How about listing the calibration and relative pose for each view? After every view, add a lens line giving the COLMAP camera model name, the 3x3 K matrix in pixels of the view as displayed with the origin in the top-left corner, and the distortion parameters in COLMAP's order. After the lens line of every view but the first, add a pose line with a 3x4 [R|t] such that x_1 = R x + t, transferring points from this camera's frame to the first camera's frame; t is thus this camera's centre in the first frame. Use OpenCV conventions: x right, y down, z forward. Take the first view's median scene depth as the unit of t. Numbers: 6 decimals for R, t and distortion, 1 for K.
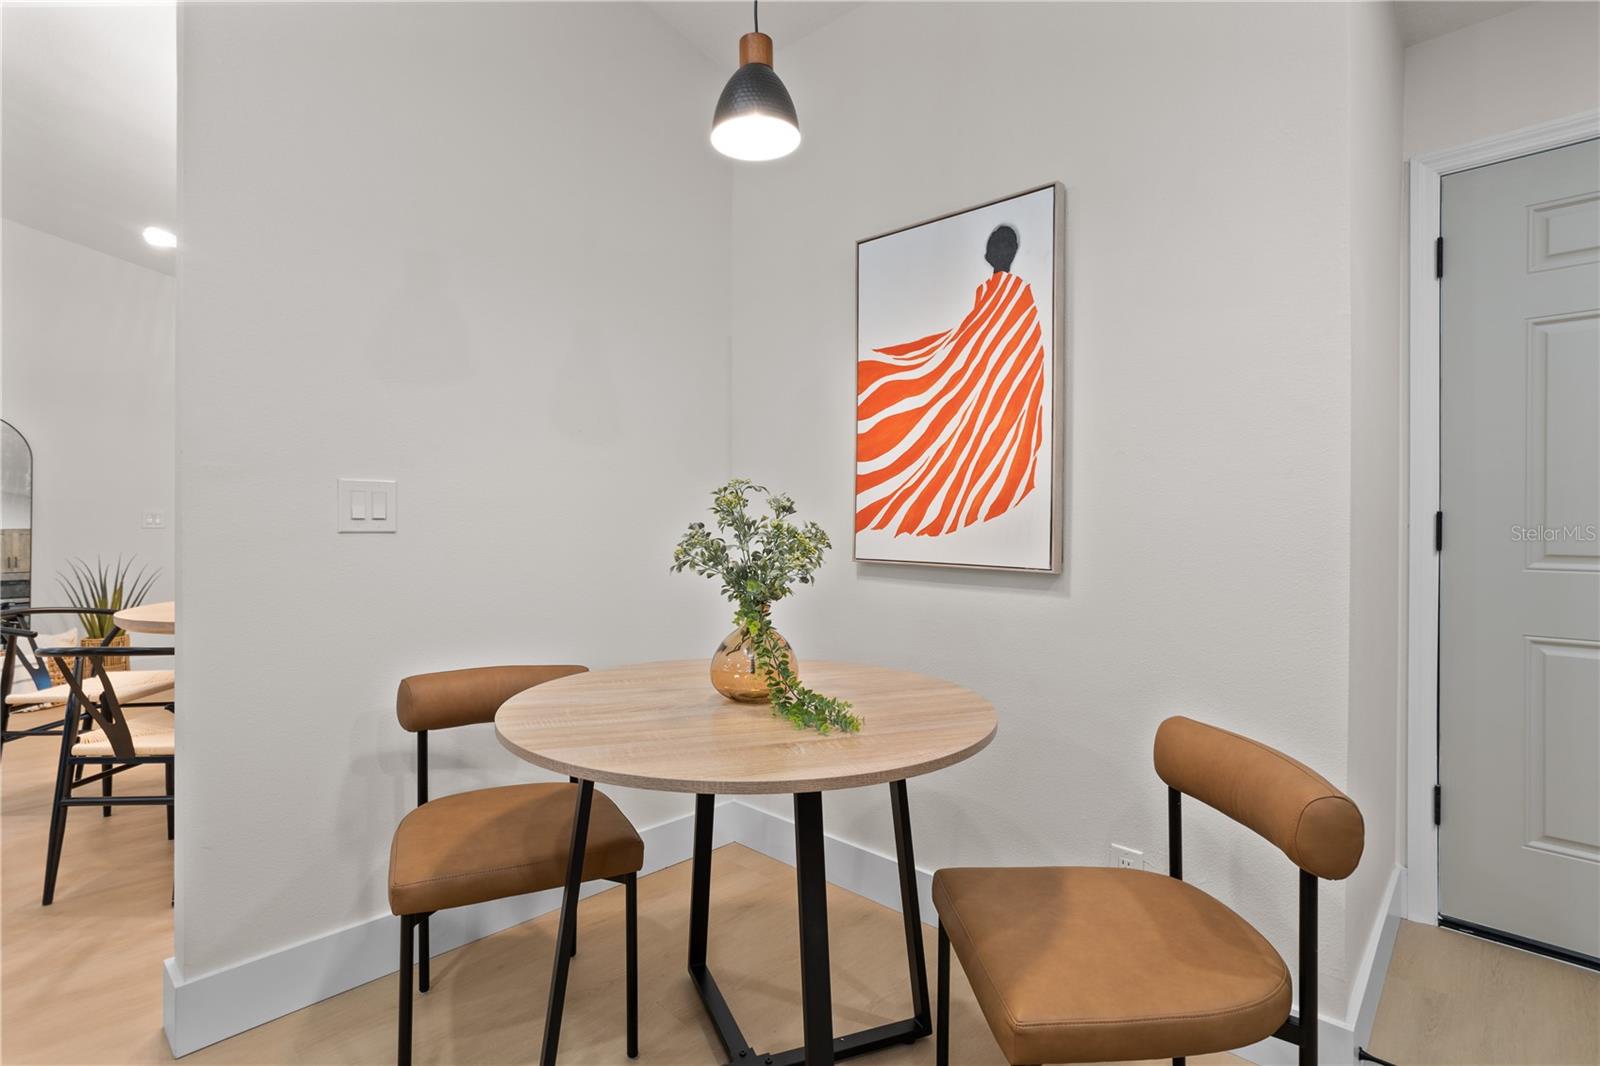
lens RADIAL K [[774.6, 0, 801.7], [0, 774.6, 520.0], [0, 0, 1]] dist [-0.054969, 0.029729]
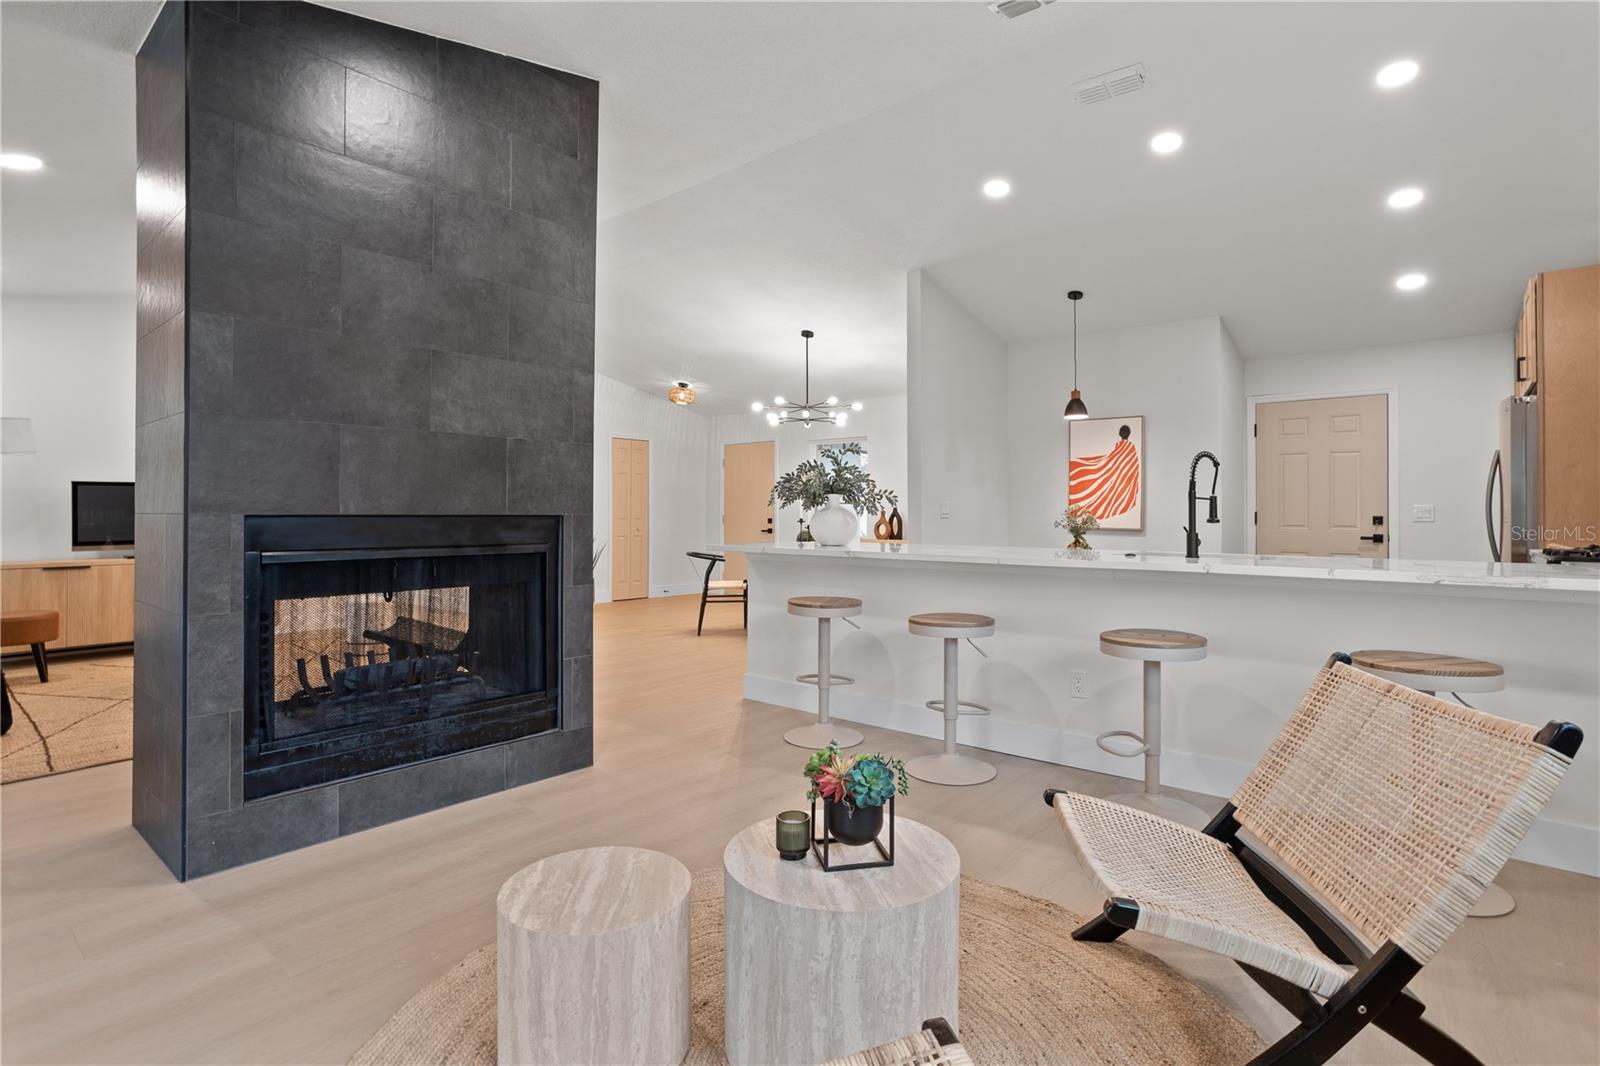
lens RADIAL K [[774.6, 0, 801.7], [0, 774.6, 520.0], [0, 0, 1]] dist [-0.054969, 0.029729]
pose [[0.999798, 0.001211, 0.020075, -1.187523], [-0.001208, 0.999999, -0.000149, 0.026356], [-0.020076, 0.000125, 0.999798, -2.259058]]
